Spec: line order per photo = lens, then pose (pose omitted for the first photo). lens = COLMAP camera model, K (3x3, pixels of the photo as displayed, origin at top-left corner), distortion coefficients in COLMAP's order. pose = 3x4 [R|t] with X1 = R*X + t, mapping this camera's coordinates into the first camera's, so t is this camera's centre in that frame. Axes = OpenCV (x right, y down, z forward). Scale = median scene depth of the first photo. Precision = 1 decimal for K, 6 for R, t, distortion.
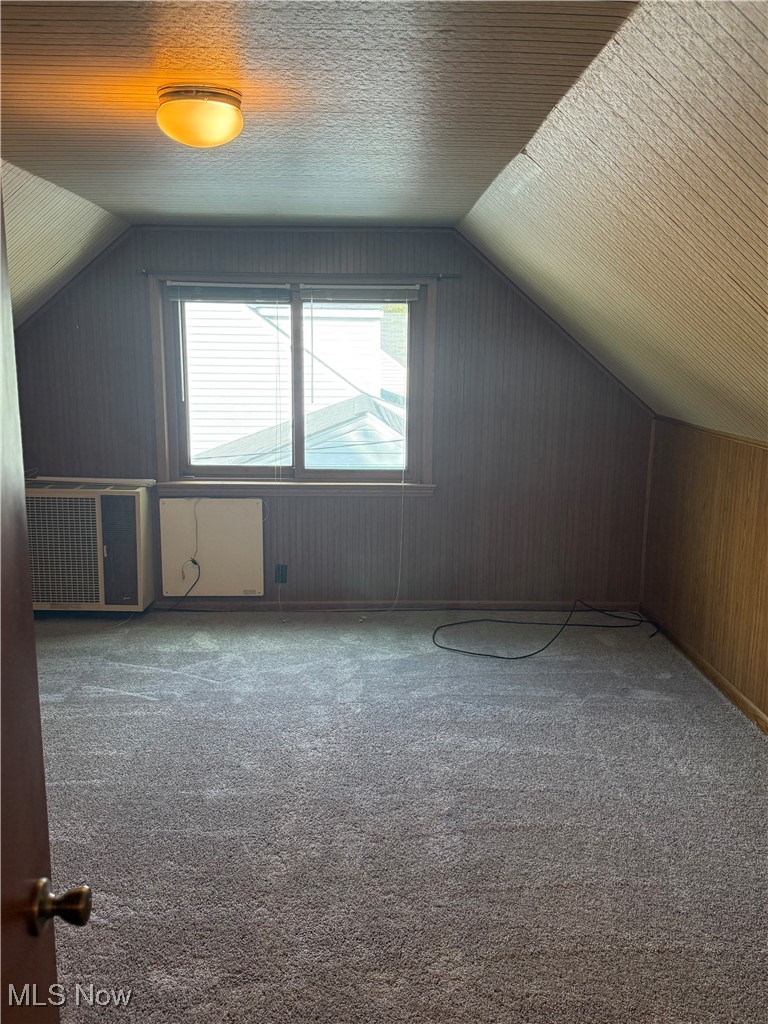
lens RADIAL K [[867.3, 0, 384.0], [0, 867.3, 512.0], [0, 0, 1]] dist [0.178232, -0.334105]
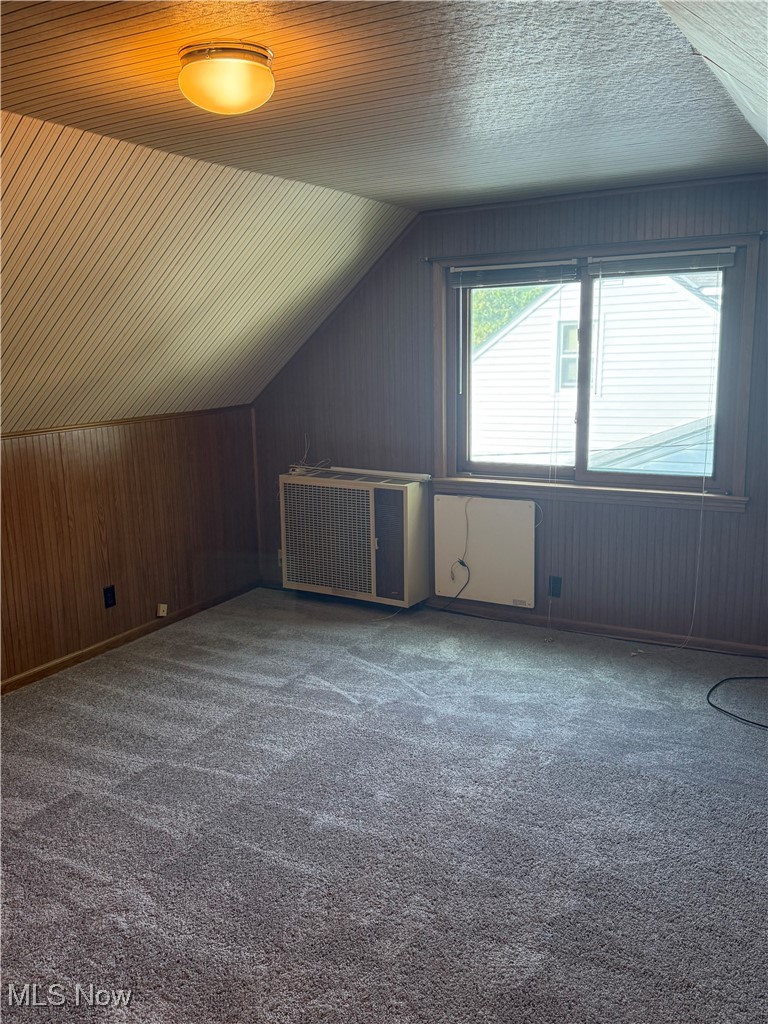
lens RADIAL K [[867.3, 0, 384.0], [0, 867.3, 512.0], [0, 0, 1]] dist [0.178232, -0.334105]
pose [[0.859951, 0.071829, -0.505298, 0.187469], [-0.067246, 0.997362, 0.027334, -0.019022], [0.505928, 0.010473, 0.862512, 0.145299]]
